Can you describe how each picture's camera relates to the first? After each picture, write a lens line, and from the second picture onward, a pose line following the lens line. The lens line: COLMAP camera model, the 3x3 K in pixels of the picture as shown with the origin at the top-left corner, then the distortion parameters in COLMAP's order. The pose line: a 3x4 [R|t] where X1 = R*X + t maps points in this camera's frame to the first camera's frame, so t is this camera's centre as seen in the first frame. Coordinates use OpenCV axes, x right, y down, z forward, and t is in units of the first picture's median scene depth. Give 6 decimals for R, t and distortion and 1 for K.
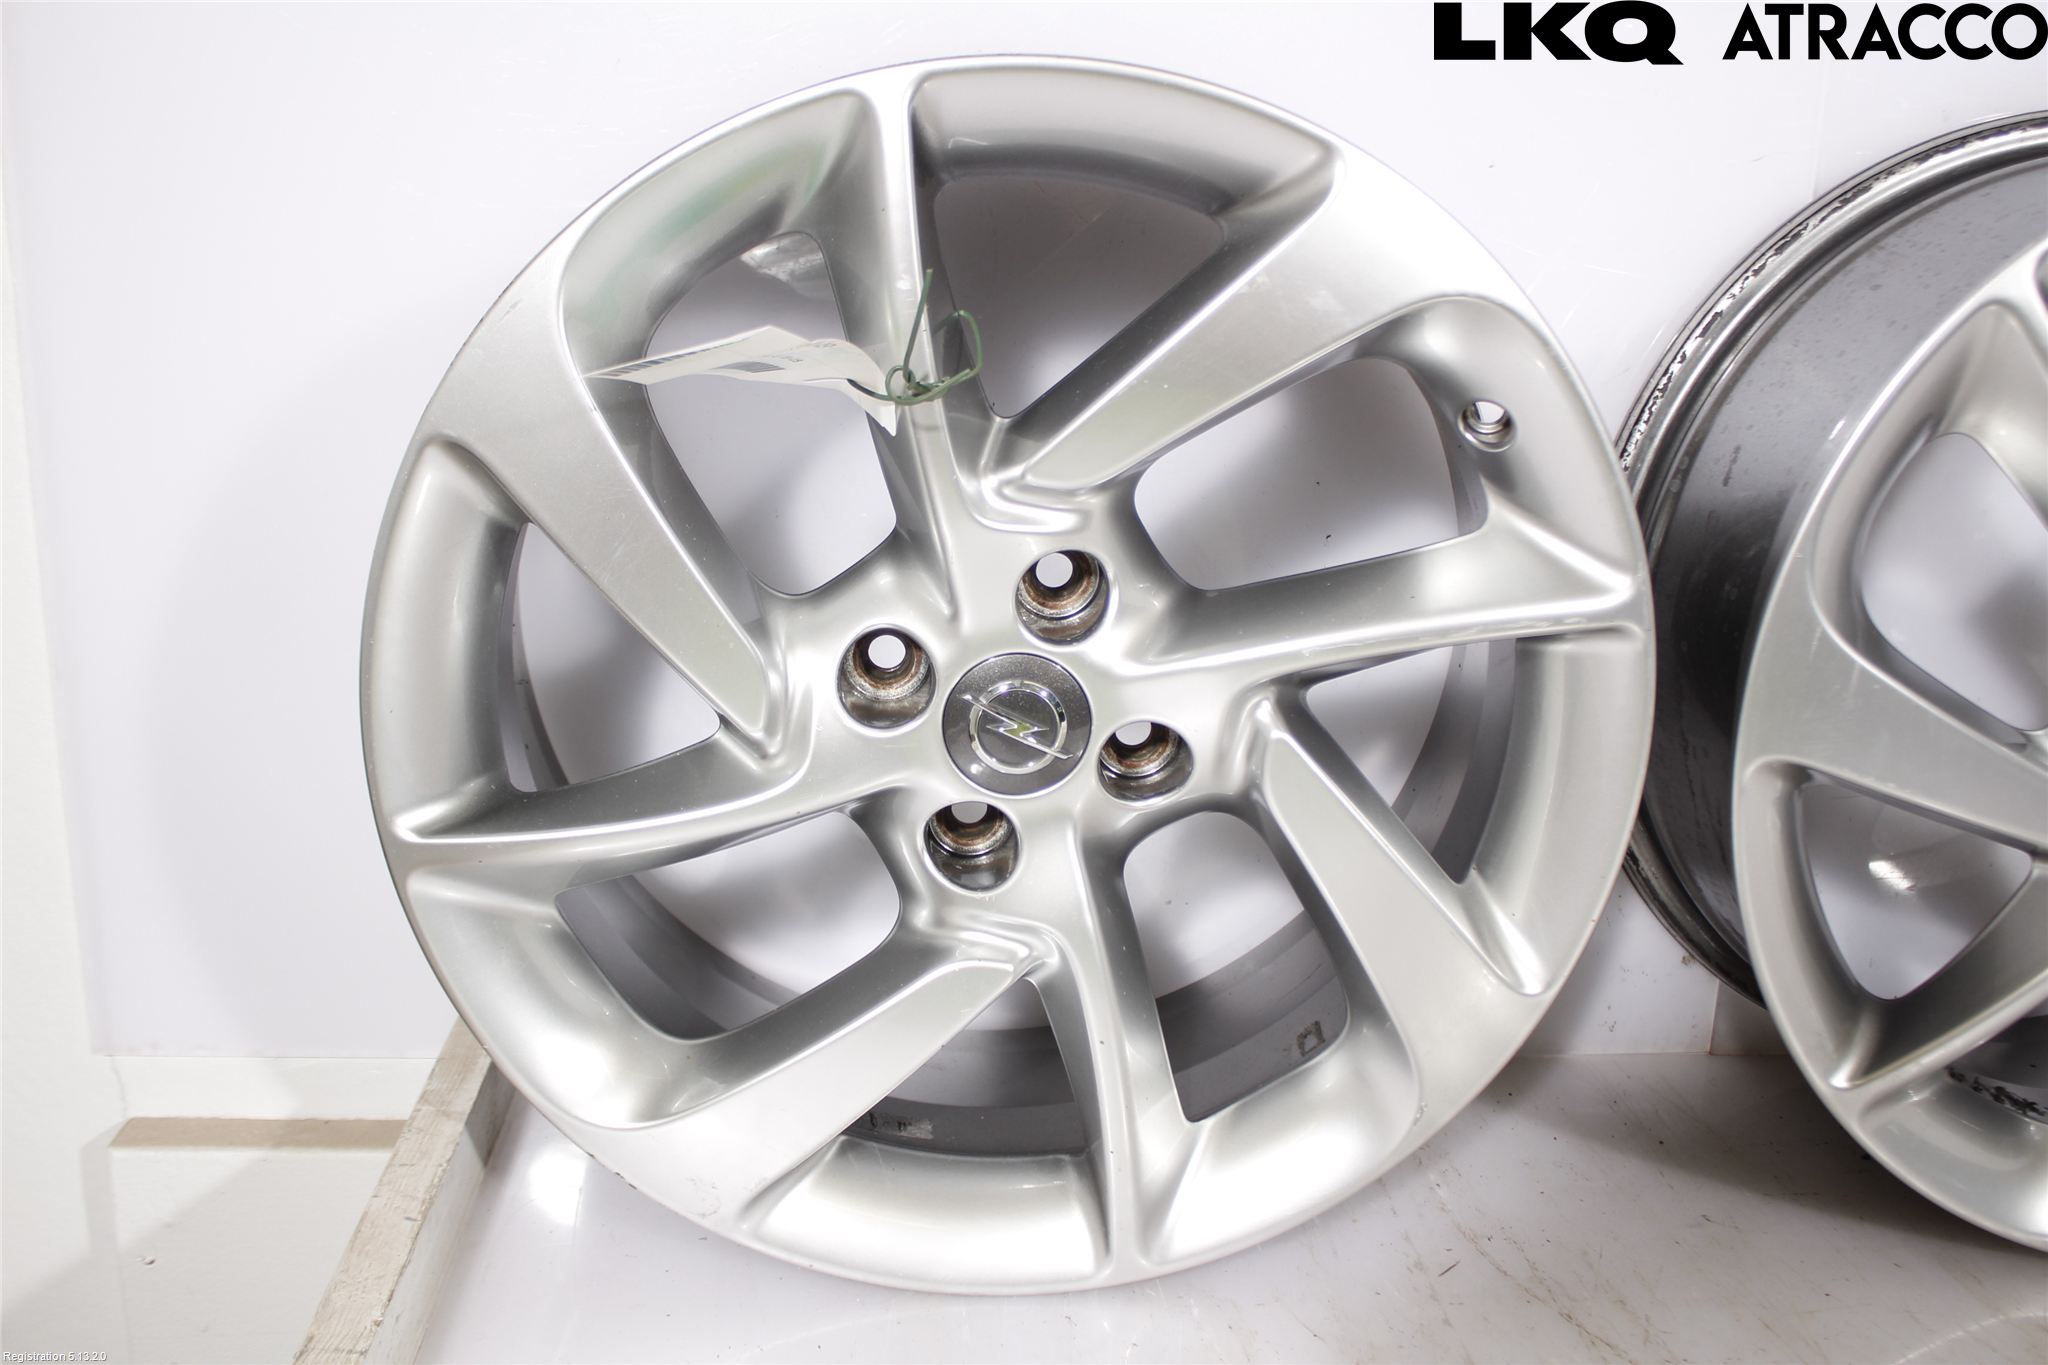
lens RADIAL K [[2004.3, 0, 1028.5], [0, 2004.3, 681.0], [0, 0, 1]] dist [-0.022090, 0.000000]
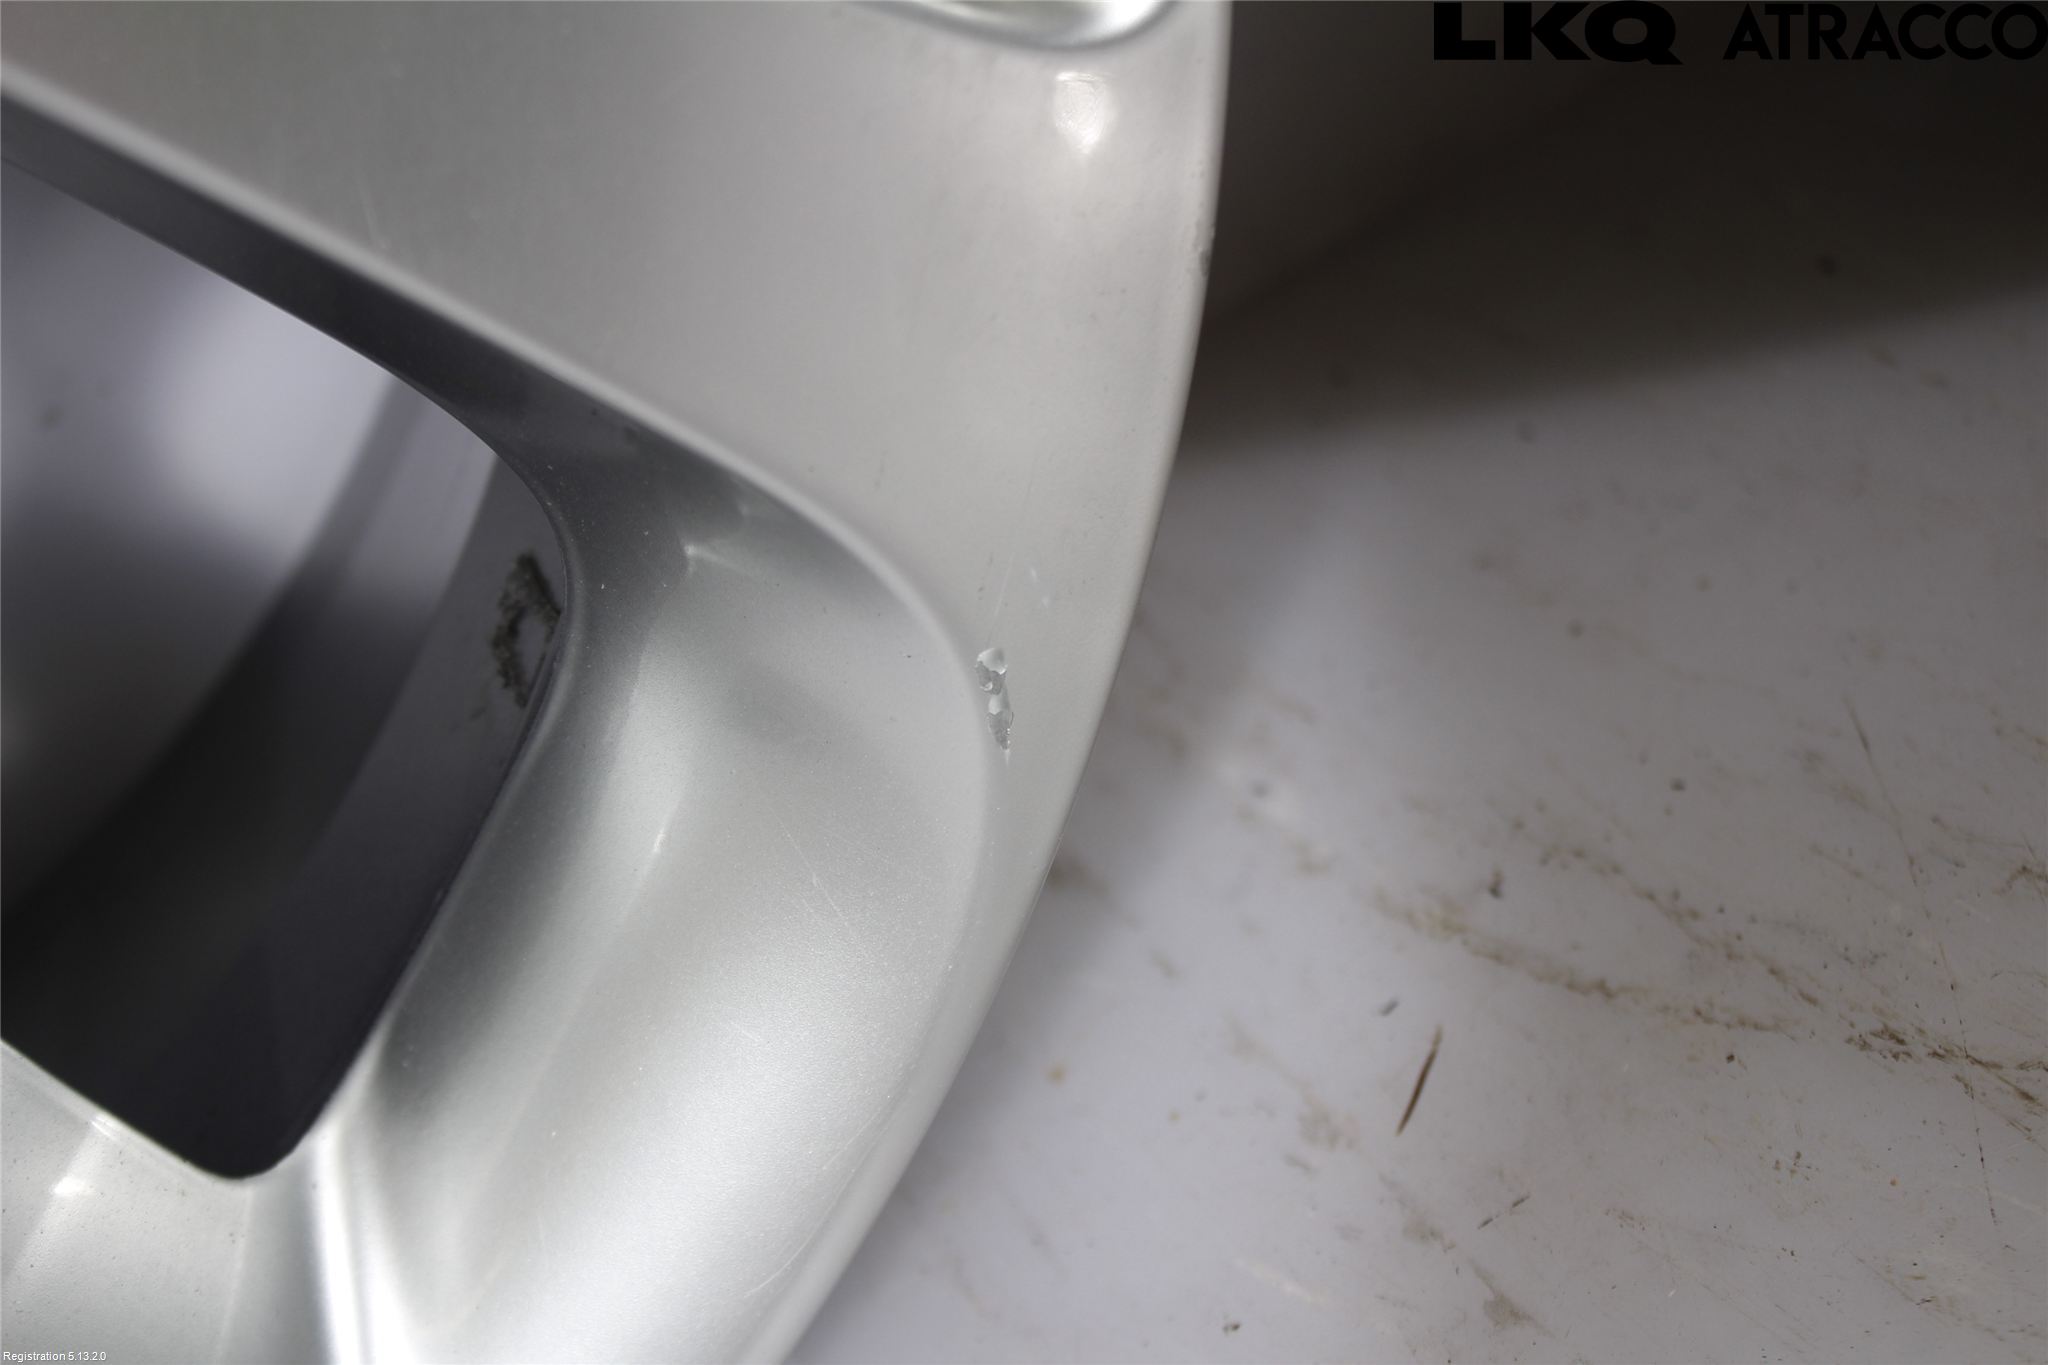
lens RADIAL K [[3516.6, 0, 1021.9], [0, 3516.6, 682.0], [0, 0, 1]] dist [0.051833, 0.000000]
pose [[0.848659, -0.523260, 0.077309, 0.156162], [0.494552, 0.836804, 0.234897, 0.110922], [-0.187605, -0.161114, 0.968941, 0.558067]]
